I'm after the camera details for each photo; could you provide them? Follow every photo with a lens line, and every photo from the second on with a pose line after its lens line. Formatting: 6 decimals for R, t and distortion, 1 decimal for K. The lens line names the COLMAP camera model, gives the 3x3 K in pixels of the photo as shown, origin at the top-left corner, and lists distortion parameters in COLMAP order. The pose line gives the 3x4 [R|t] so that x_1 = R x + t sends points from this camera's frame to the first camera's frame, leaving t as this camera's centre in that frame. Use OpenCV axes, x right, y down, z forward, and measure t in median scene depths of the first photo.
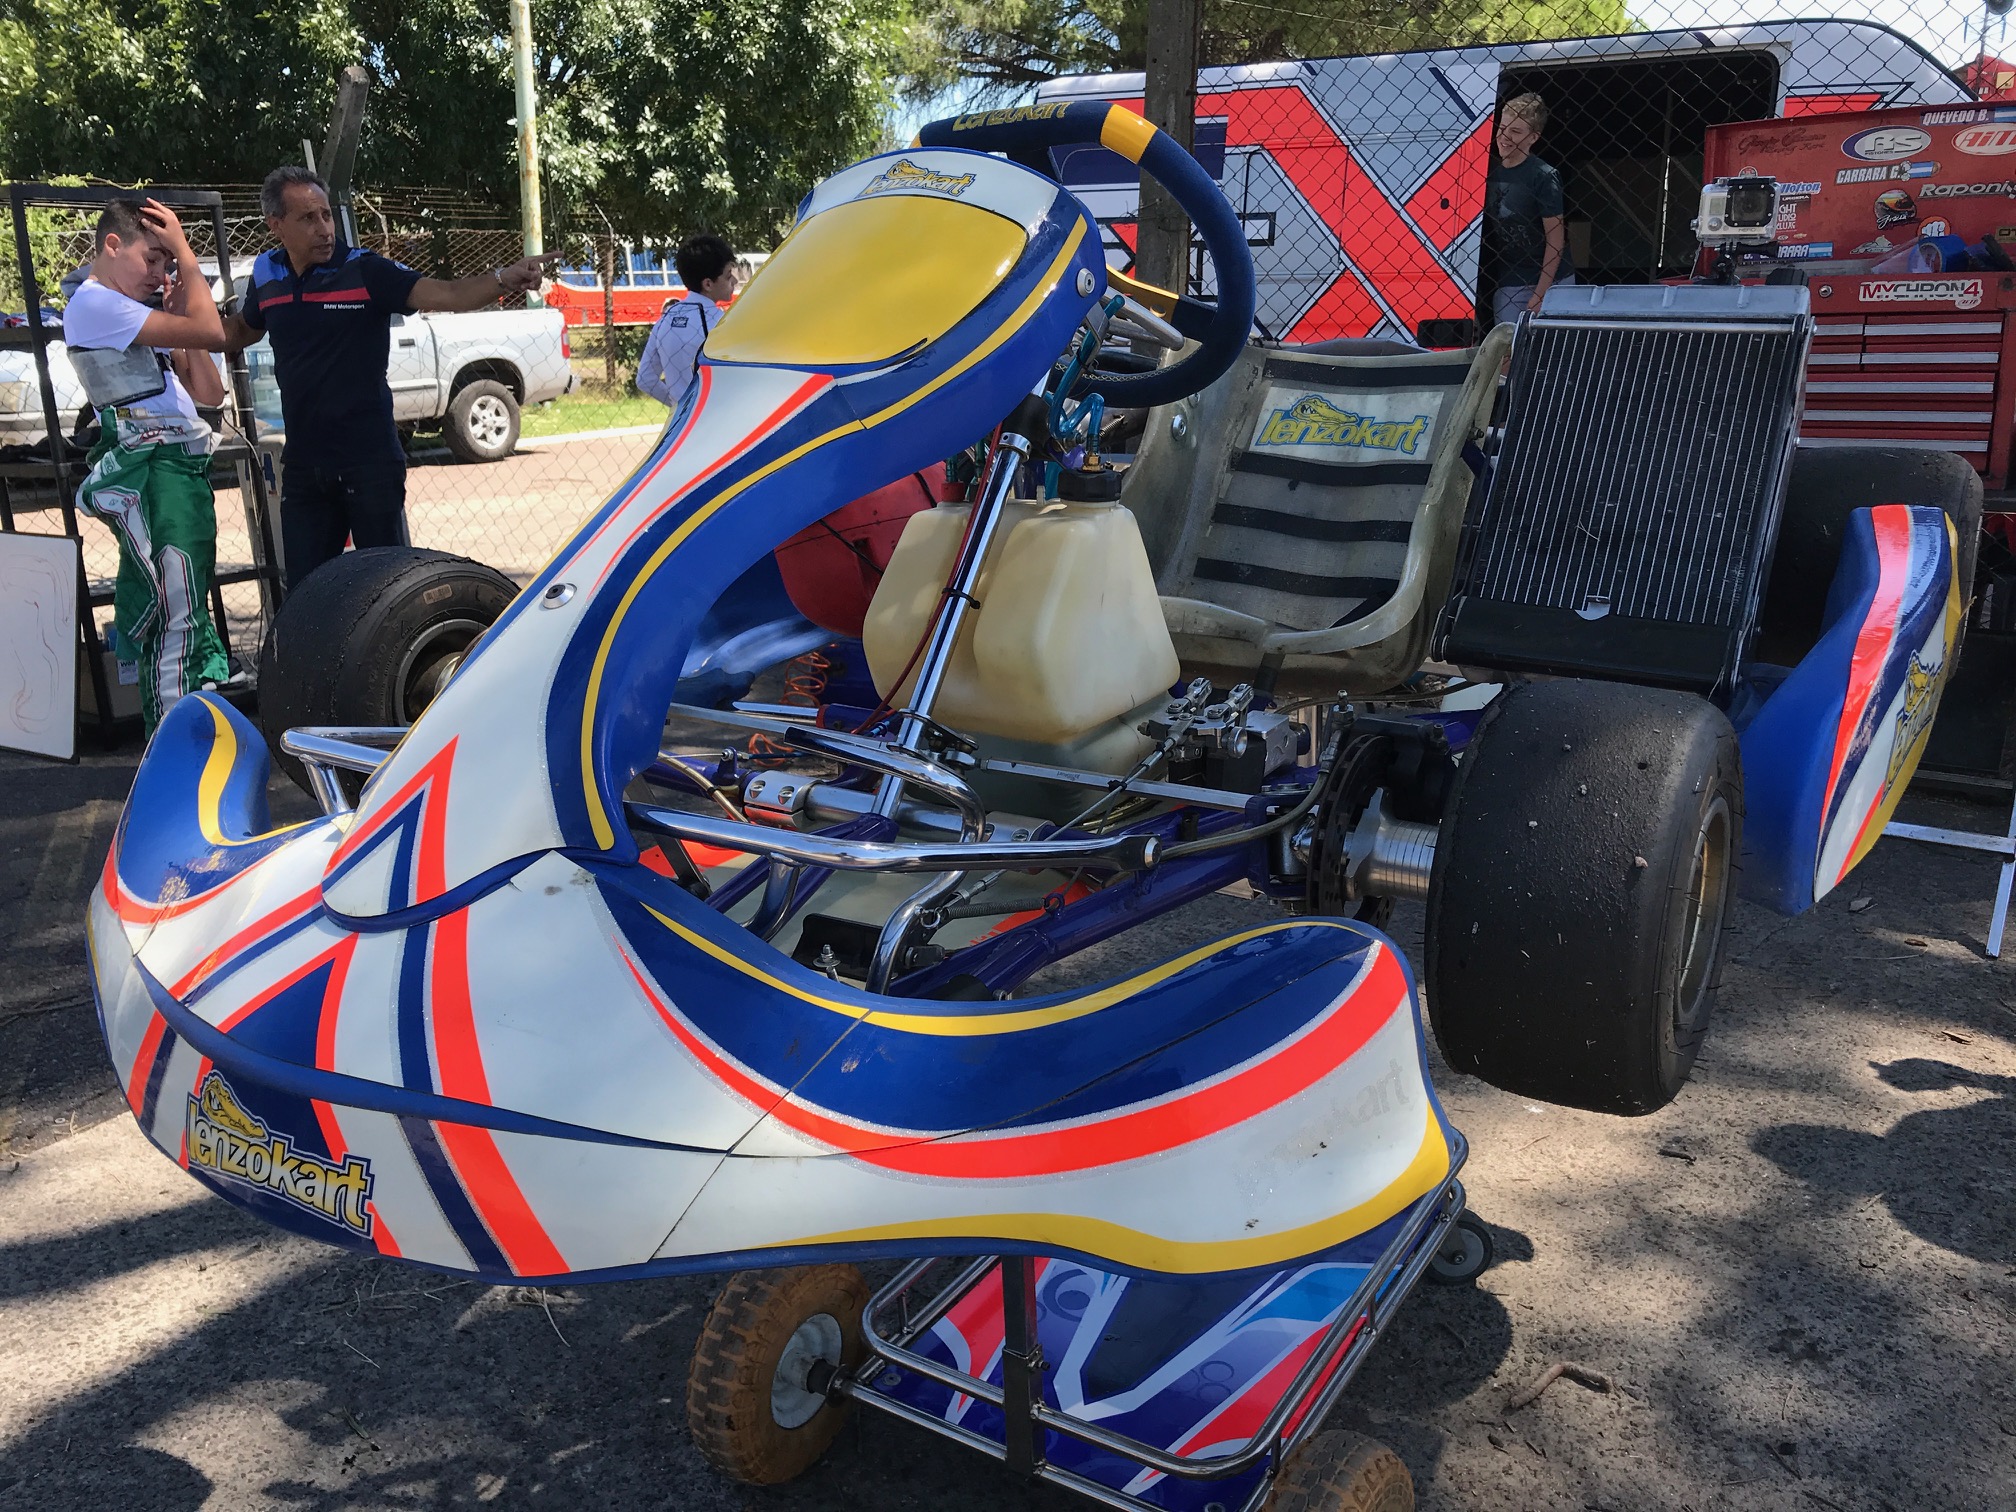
lens RADIAL K [[2058.4, 0, 1008.0], [0, 2058.4, 756.0], [0, 0, 1]] dist [0.194724, -0.265178]
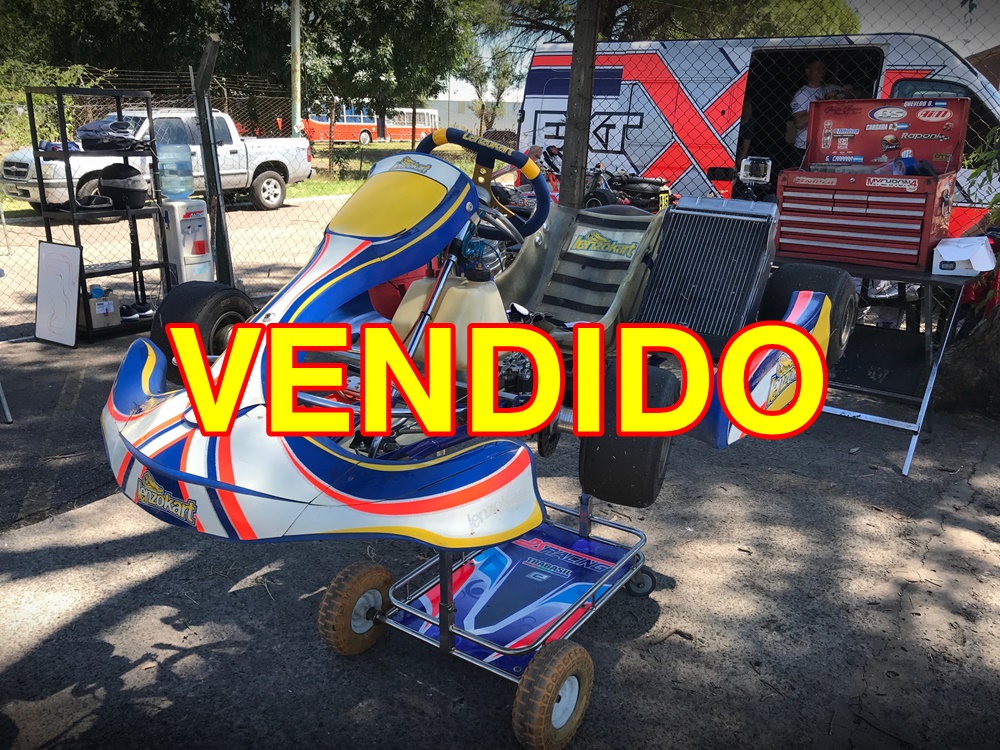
lens RADIAL K [[1021.0, 0, 500.0], [0, 1021.0, 375.0], [0, 0, 1]] dist [0.194724, -0.265178]
pose [[0.998631, 0.047933, -0.020920, 0.067576], [-0.047623, 0.998752, 0.015062, -0.015710], [0.021616, -0.014045, 0.999668, -0.210009]]
